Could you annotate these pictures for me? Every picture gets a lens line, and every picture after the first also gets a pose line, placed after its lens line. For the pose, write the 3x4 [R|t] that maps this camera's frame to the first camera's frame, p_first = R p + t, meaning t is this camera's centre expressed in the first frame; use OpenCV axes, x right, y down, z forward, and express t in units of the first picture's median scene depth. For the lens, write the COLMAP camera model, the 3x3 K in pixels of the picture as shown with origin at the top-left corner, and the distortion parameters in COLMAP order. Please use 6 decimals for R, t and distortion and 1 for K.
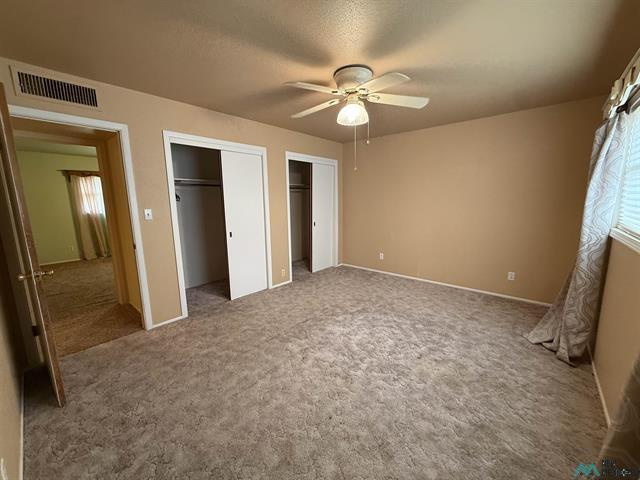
lens RADIAL K [[254.6, 0, 320.1], [0, 254.6, 241.6], [0, 0, 1]] dist [-0.000483, 0.000116]
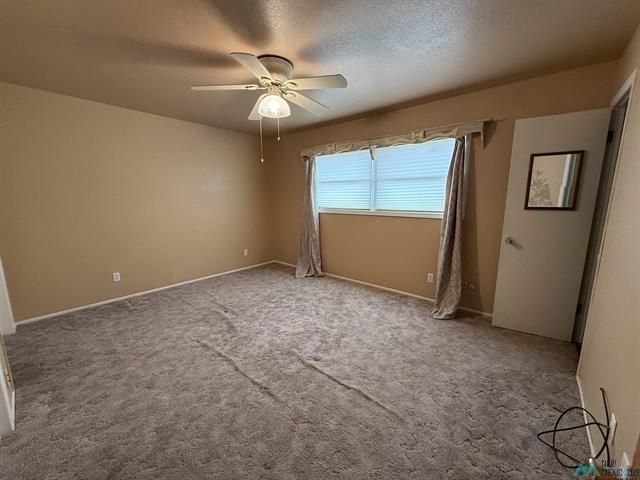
lens RADIAL K [[254.6, 0, 318.3], [0, 254.6, 239.4], [0, 0, 1]] dist [-0.000483, 0.000116]
pose [[-0.012386, -0.151591, 0.988366, -0.817223], [0.167787, 0.974111, 0.151507, -0.103153], [-0.985745, 0.167712, 0.013370, 0.787714]]
